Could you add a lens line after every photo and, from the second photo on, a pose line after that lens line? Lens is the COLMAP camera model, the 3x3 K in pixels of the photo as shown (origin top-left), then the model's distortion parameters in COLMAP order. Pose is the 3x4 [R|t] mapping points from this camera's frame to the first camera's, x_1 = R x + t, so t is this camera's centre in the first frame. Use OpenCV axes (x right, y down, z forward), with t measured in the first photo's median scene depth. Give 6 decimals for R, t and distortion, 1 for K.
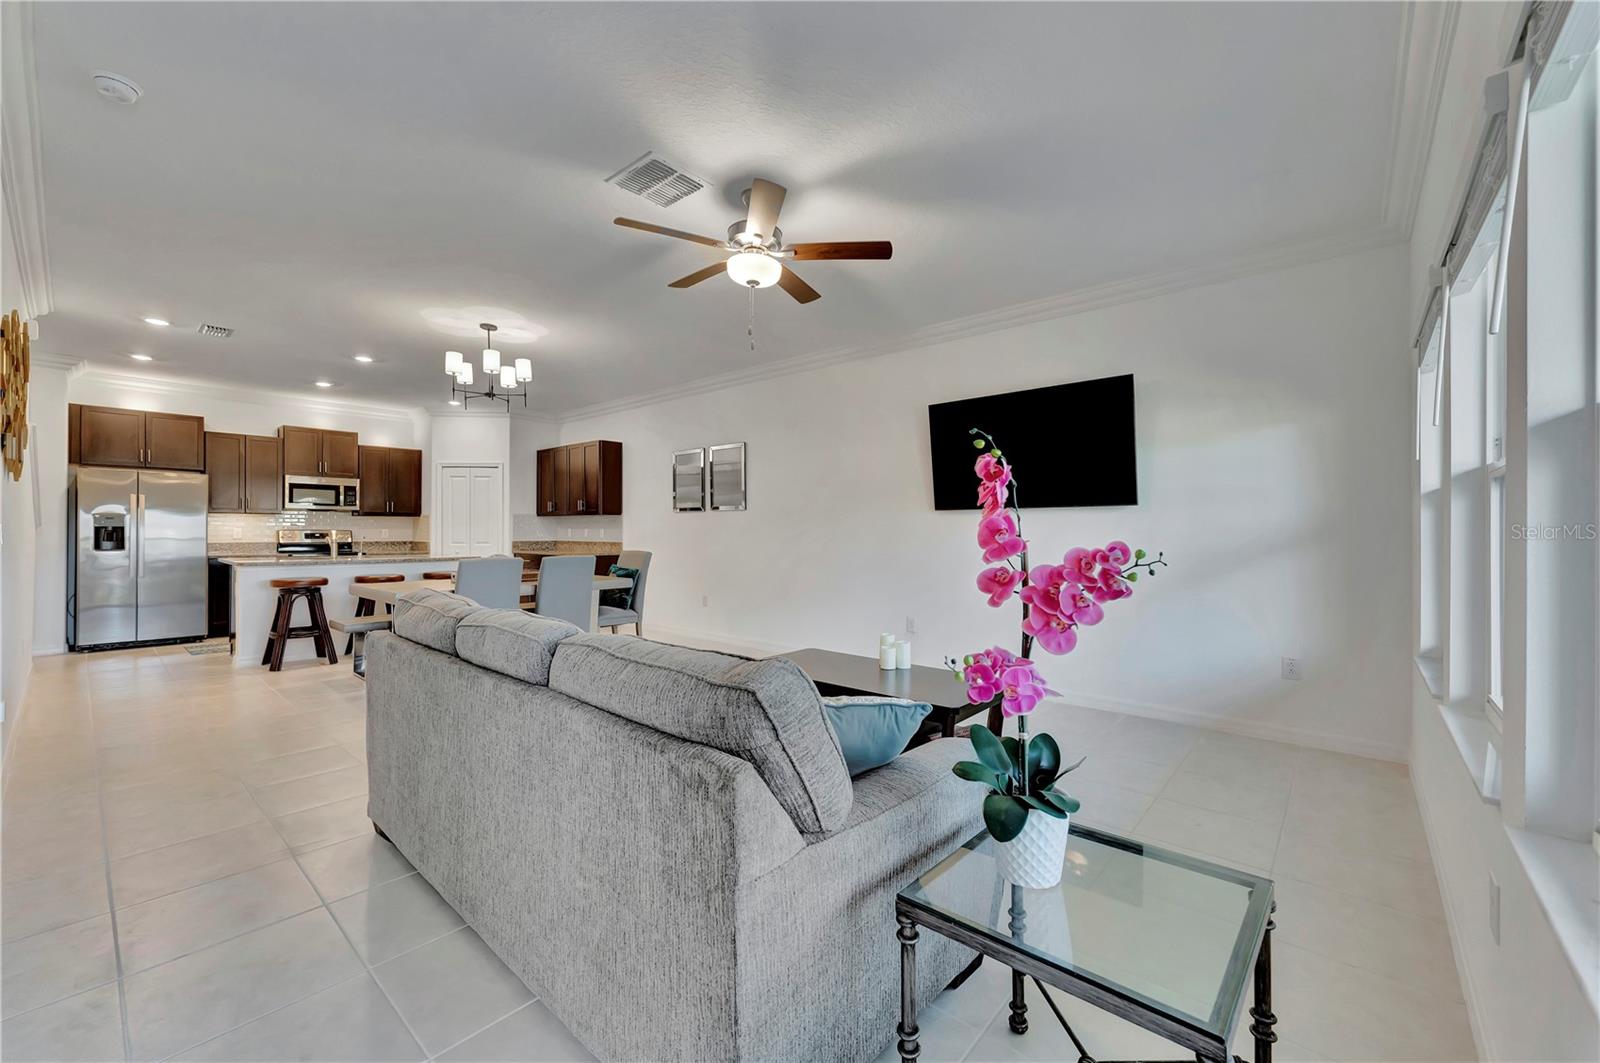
lens RADIAL K [[637.7, 0, 799.8], [0, 637.7, 538.3], [0, 0, 1]] dist [0.000505, -0.000021]
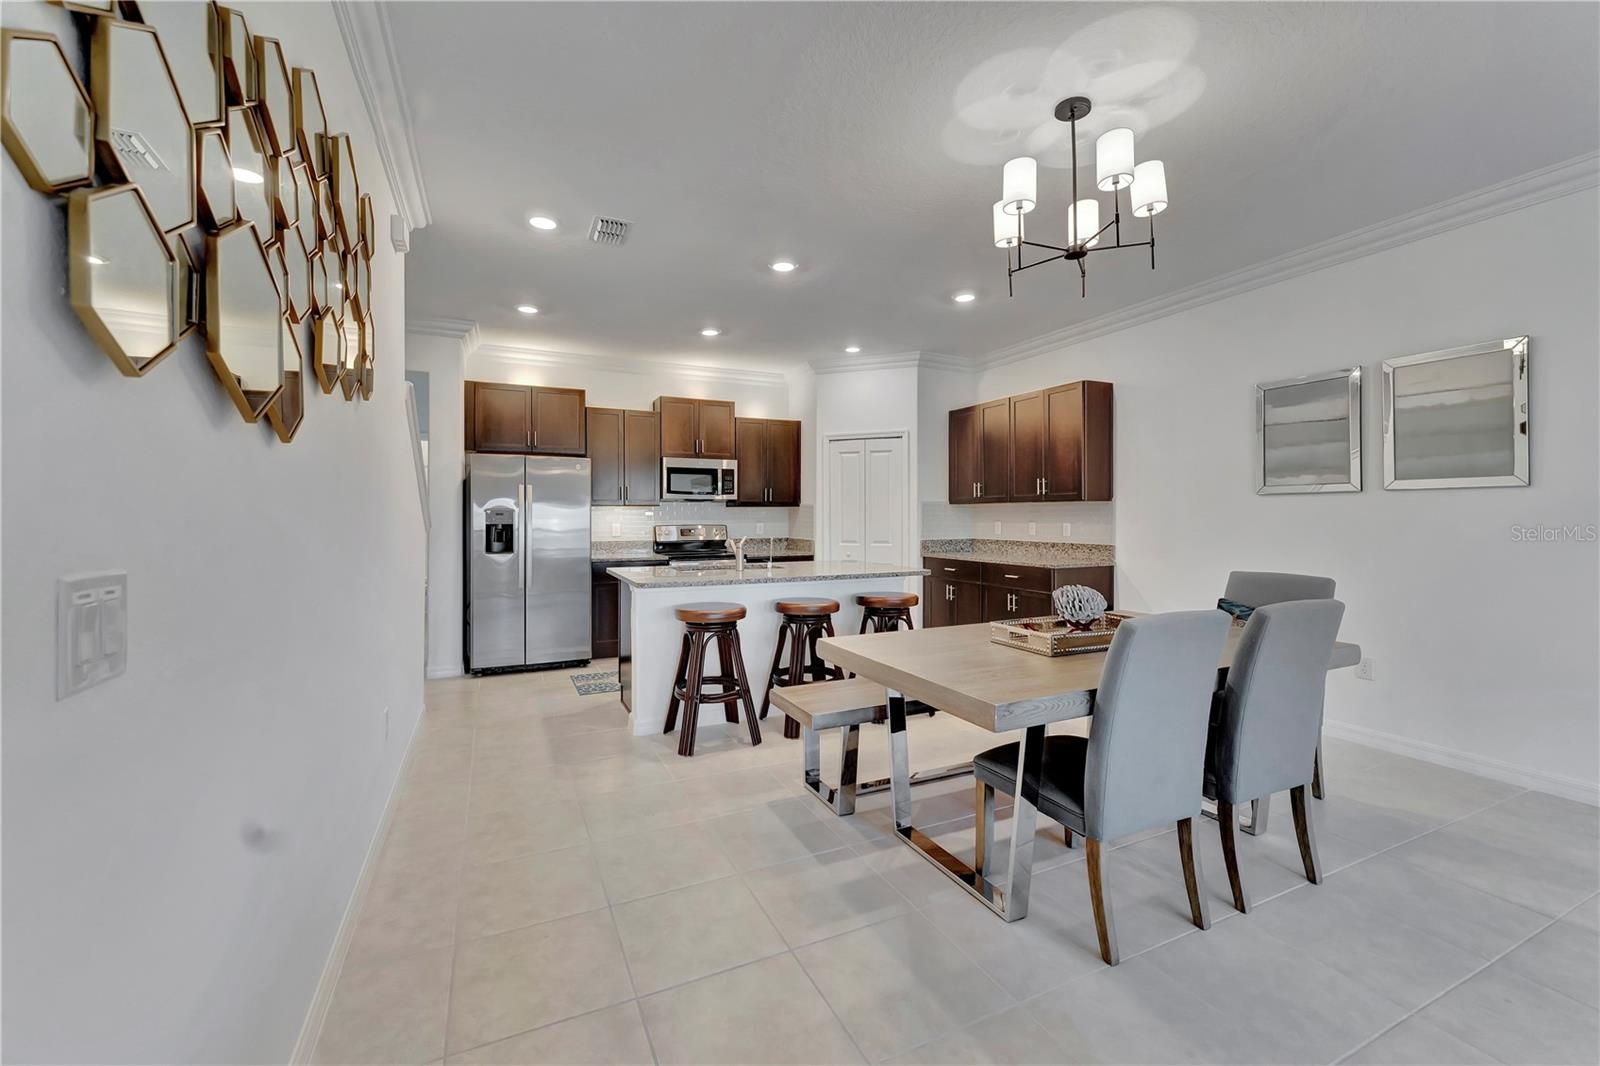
lens RADIAL K [[657.8, 0, 800.0], [0, 657.8, 533.0], [0, 0, 1]] dist [0.000817, 0.000108]
pose [[0.914956, 0.006189, -0.403506, -0.327511], [-0.000223, 0.999890, 0.014831, -0.016697], [0.403553, -0.013479, 0.914857, 0.323263]]
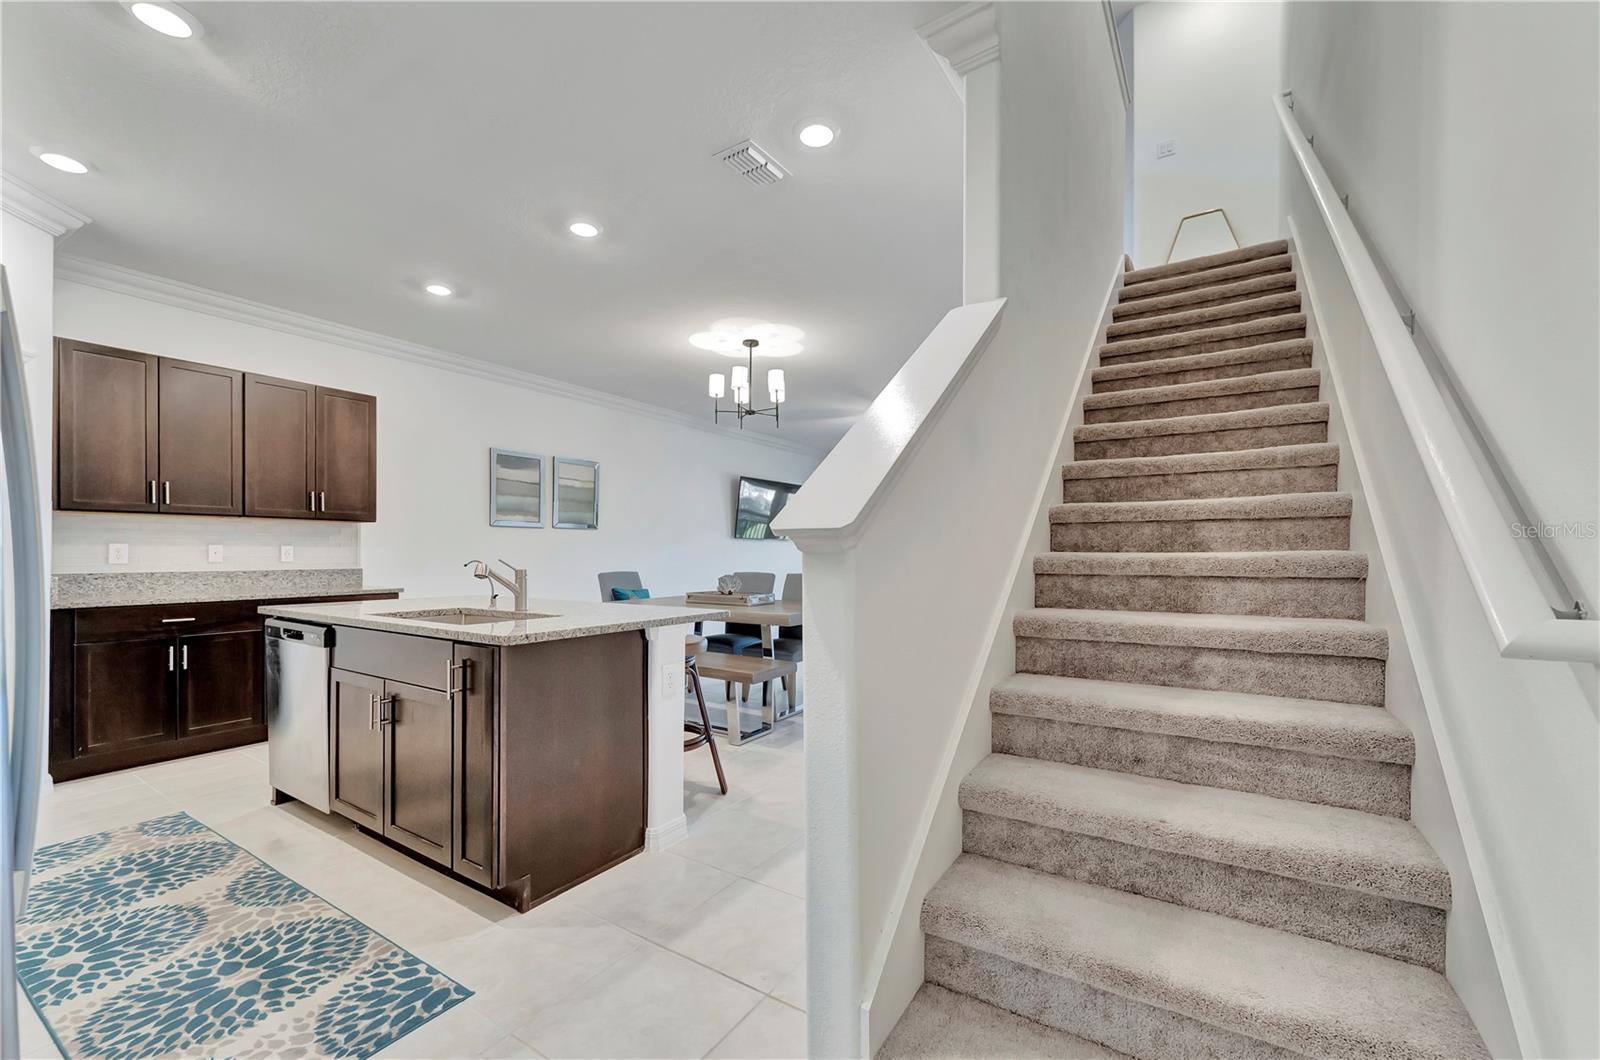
lens RADIAL K [[637.7, 0, 799.8], [0, 637.7, 536.8], [0, 0, 1]] dist [0.000505, -0.000021]
pose [[-0.145582, 0.020884, 0.989126, -1.005592], [0.006988, 0.999774, -0.020080, -0.010104], [-0.989321, 0.003989, -0.145695, 0.738710]]
